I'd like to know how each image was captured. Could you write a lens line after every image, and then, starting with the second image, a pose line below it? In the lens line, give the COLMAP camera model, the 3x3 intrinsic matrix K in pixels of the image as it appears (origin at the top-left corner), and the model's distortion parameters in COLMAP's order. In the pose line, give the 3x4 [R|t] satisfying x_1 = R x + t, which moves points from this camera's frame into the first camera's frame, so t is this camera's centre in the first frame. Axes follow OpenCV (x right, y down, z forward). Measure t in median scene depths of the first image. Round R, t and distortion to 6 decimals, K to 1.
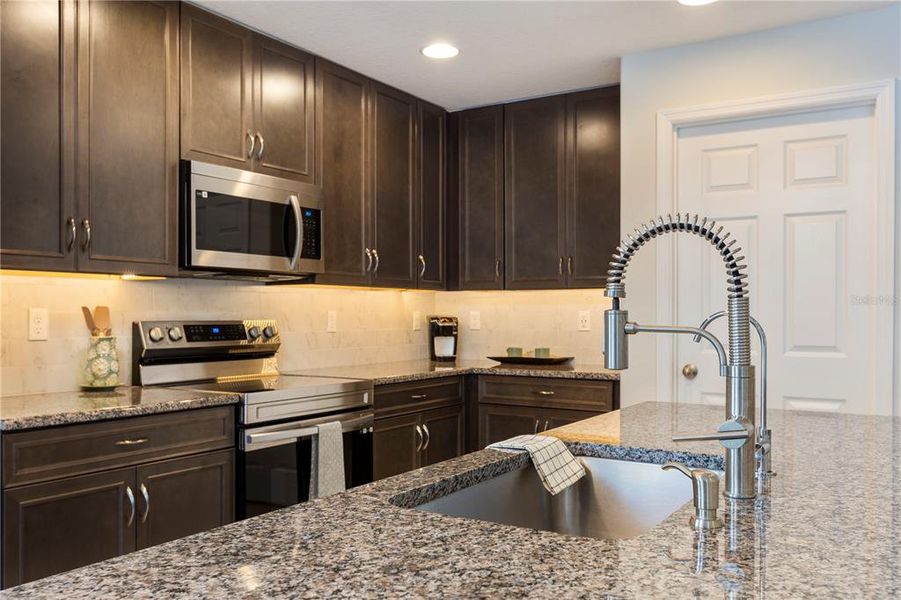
lens RADIAL K [[785.2, 0, 462.1], [0, 785.2, 319.7], [0, 0, 1]] dist [0.004542, -0.003944]
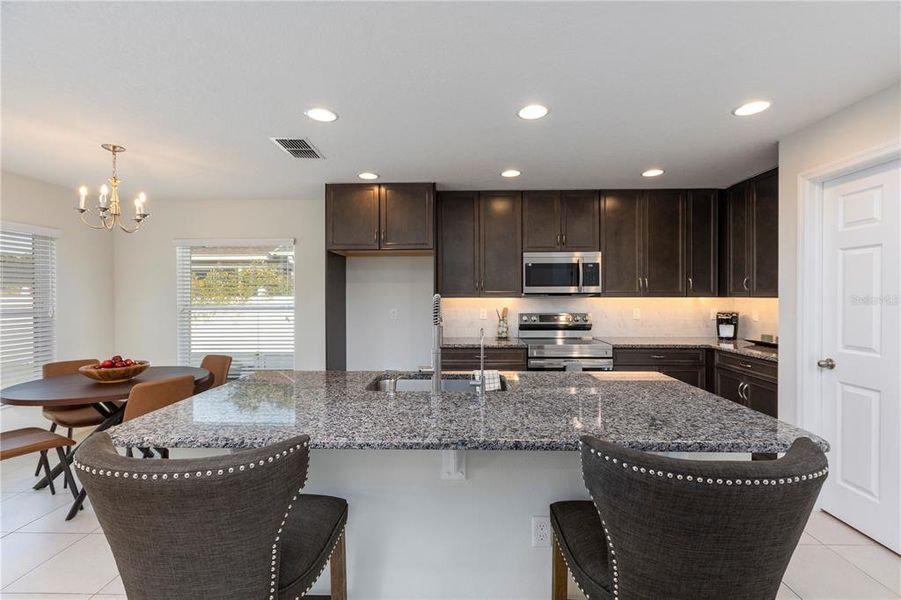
lens RADIAL K [[402.5, 0, 449.5], [0, 402.5, 299.7], [0, 0, 1]] dist [0.007283, -0.000075]
pose [[0.504323, 0.006872, -0.863488, 0.593055], [-0.004816, 0.999975, 0.005146, -0.045940], [0.863502, 0.001563, 0.504343, 0.108031]]
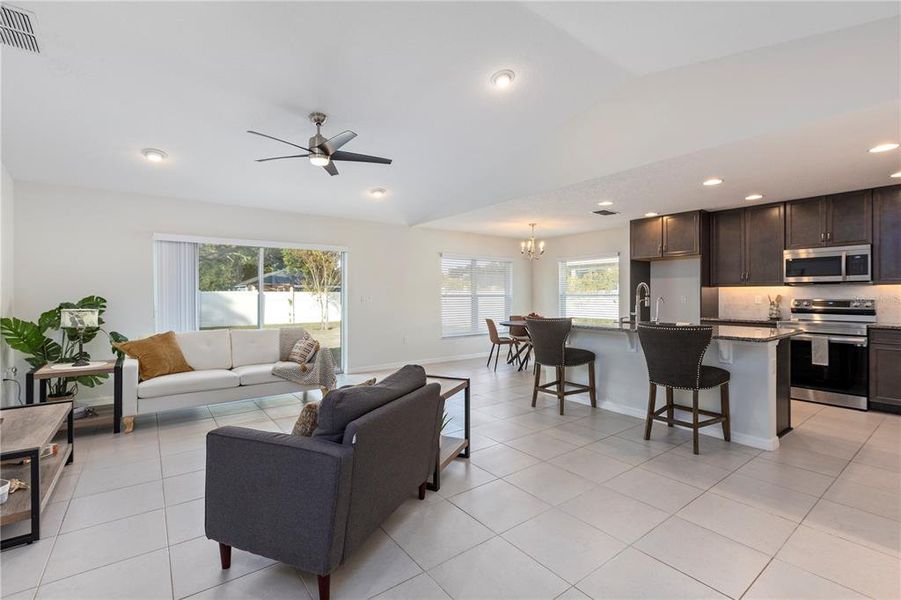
lens RADIAL K [[402.5, 0, 455.0], [0, 402.5, 297.8], [0, 0, 1]] dist [0.007283, -0.000075]
pose [[-0.347701, 0.009753, -0.937555, 1.509087], [-0.003877, 0.999922, 0.011840, -0.016840], [0.937597, 0.007751, -0.347636, 0.262834]]
